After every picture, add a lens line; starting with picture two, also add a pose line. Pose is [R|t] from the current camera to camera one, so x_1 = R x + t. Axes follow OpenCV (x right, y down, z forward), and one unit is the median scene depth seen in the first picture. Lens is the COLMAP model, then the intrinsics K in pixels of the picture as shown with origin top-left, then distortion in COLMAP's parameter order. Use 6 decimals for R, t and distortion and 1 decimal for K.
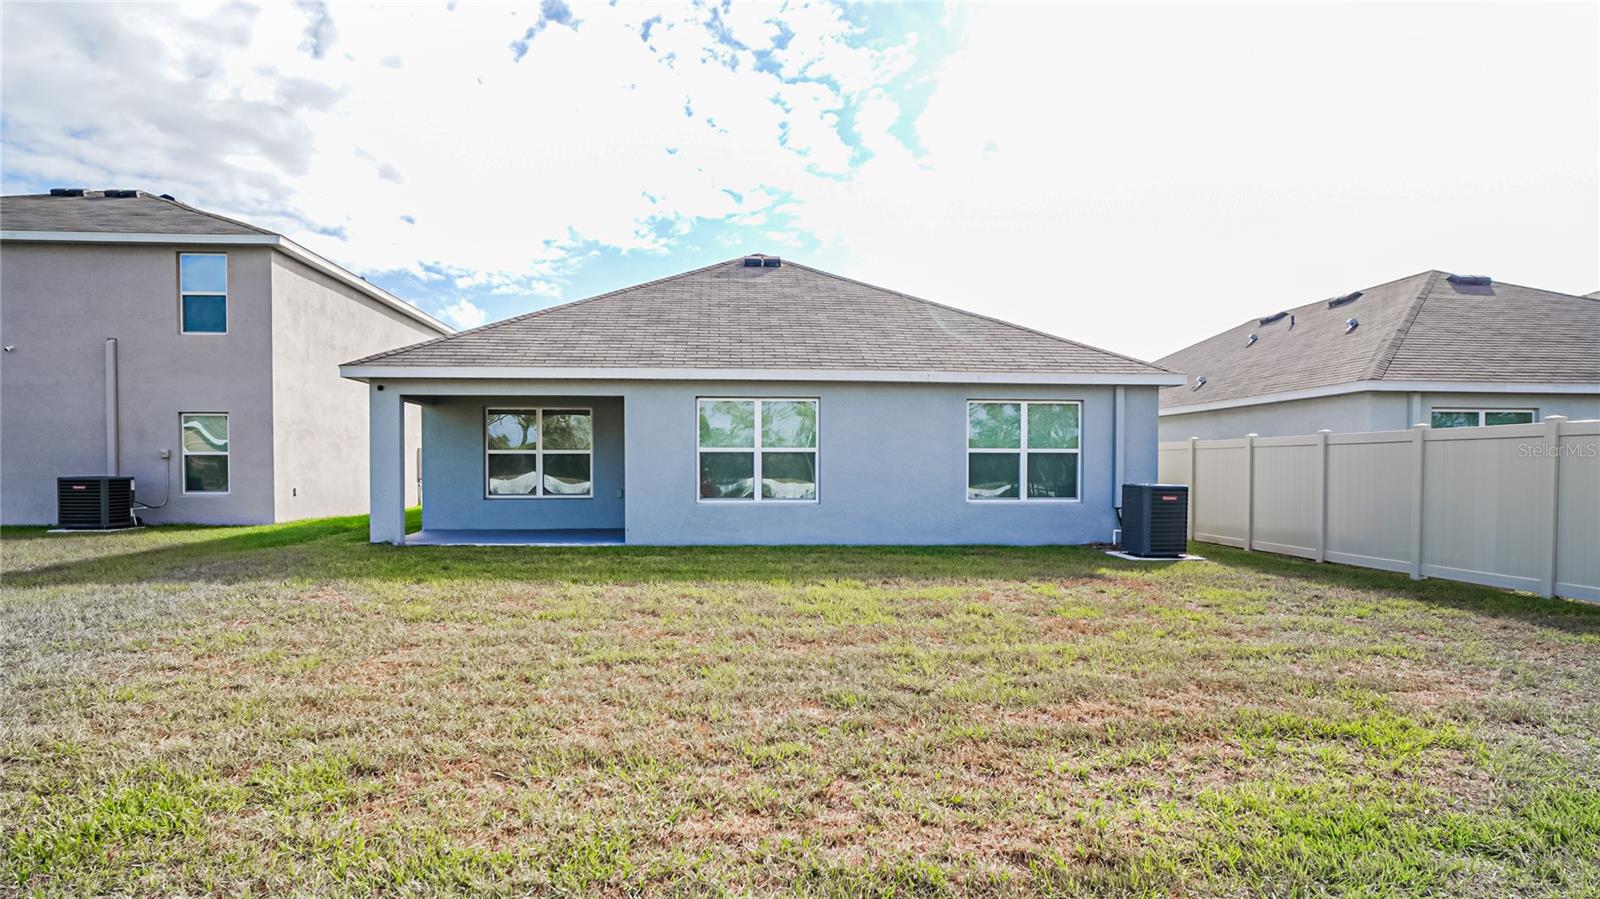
lens RADIAL K [[872.7, 0, 773.5], [0, 872.7, 492.0], [0, 0, 1]] dist [-0.029403, 0.001484]
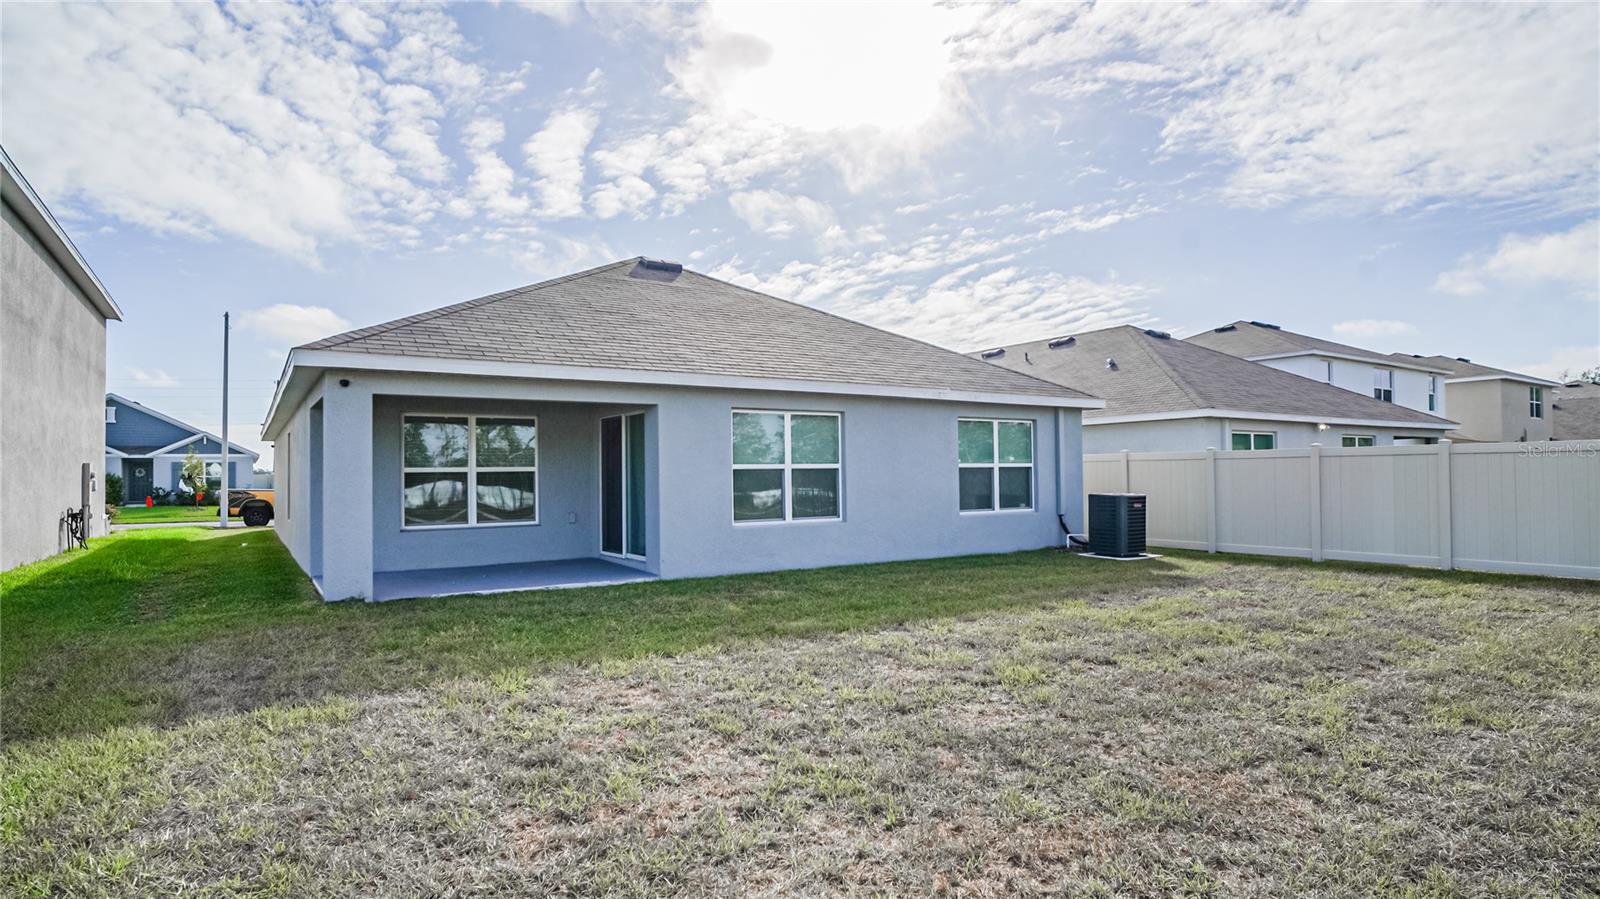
lens RADIAL K [[830.3, 0, 800.6], [0, 830.3, 440.9], [0, 0, 1]] dist [-0.046913, 0.026860]
pose [[0.877467, 0.007814, 0.479573, -0.369286], [0.026756, 0.997513, -0.065209, -0.014591], [-0.478890, 0.070050, 0.875076, 0.182861]]
